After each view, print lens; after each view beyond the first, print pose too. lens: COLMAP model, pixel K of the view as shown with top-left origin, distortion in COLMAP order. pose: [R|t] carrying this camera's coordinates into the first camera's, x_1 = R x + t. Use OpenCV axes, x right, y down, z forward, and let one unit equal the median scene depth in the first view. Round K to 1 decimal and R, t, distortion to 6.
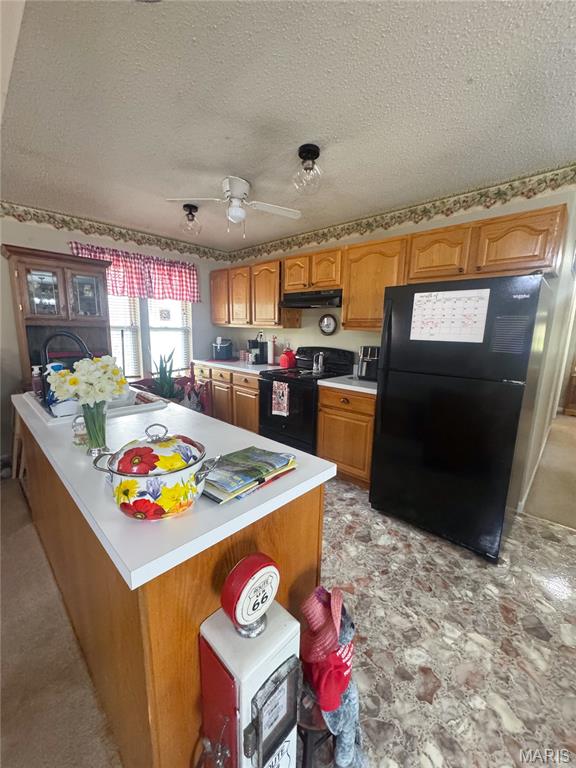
lens RADIAL K [[306.2, 0, 287.3], [0, 306.2, 382.5], [0, 0, 1]] dist [0.001528, 0.000114]
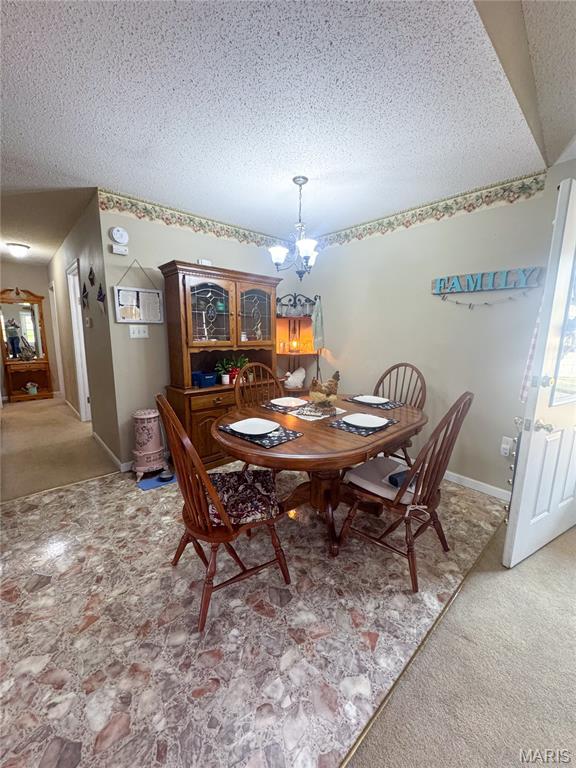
lens RADIAL K [[306.2, 0, 287.6], [0, 306.2, 385.9], [0, 0, 1]] dist [0.001528, 0.000114]
pose [[0.070943, -0.185382, 0.980102, -0.499334], [0.171897, 0.970150, 0.171057, -0.008255], [-0.982557, 0.156341, 0.100692, 0.291790]]
